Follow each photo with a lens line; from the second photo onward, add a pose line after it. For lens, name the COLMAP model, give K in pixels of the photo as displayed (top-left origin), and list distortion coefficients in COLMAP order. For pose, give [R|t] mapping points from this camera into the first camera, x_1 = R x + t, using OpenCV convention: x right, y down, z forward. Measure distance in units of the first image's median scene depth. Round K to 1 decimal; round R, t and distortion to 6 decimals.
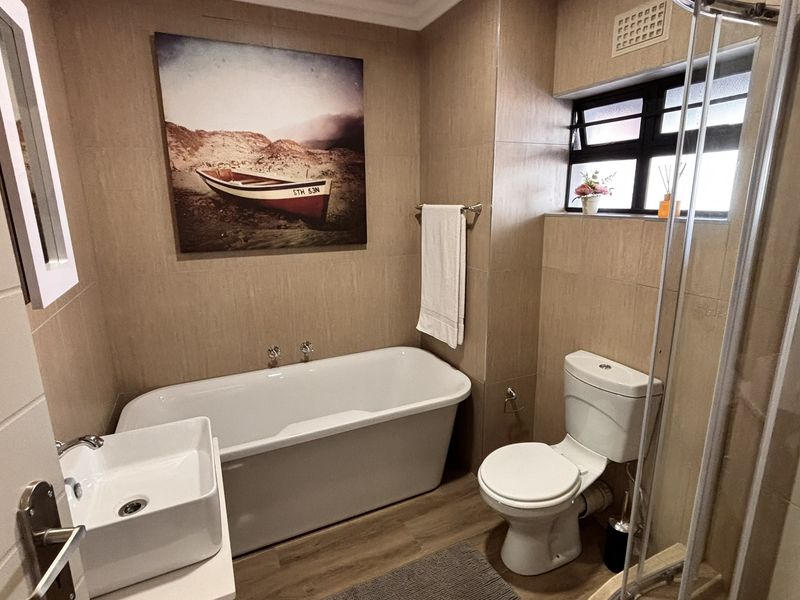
lens RADIAL K [[430.5, 0, 400.0], [0, 430.5, 300.0], [0, 0, 1]] dist [0.019648, -0.020217]
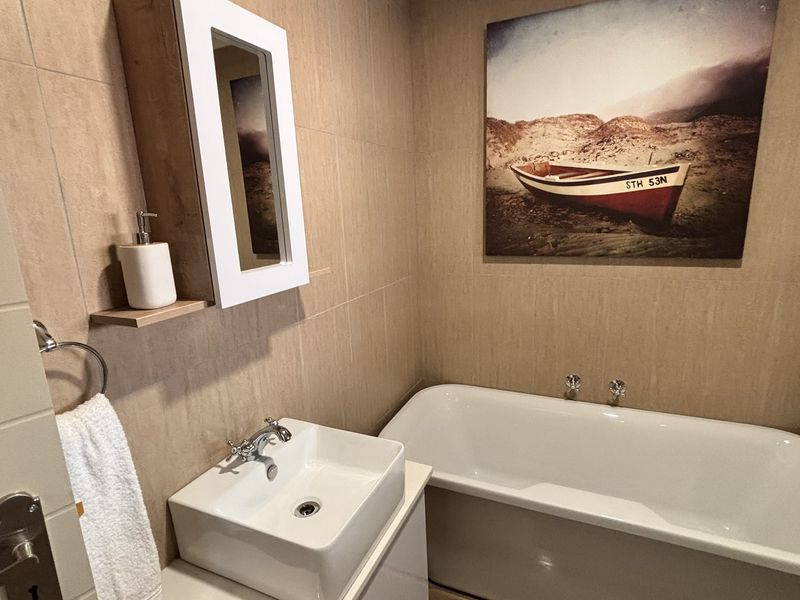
lens RADIAL K [[430.5, 0, 400.0], [0, 430.5, 300.0], [0, 0, 1]] dist [0.019648, -0.020217]
pose [[0.651559, 0.149226, -0.743776, 0.092775], [-0.142465, 0.987086, 0.073241, -0.051570], [0.745101, 0.058241, 0.664404, 0.220181]]
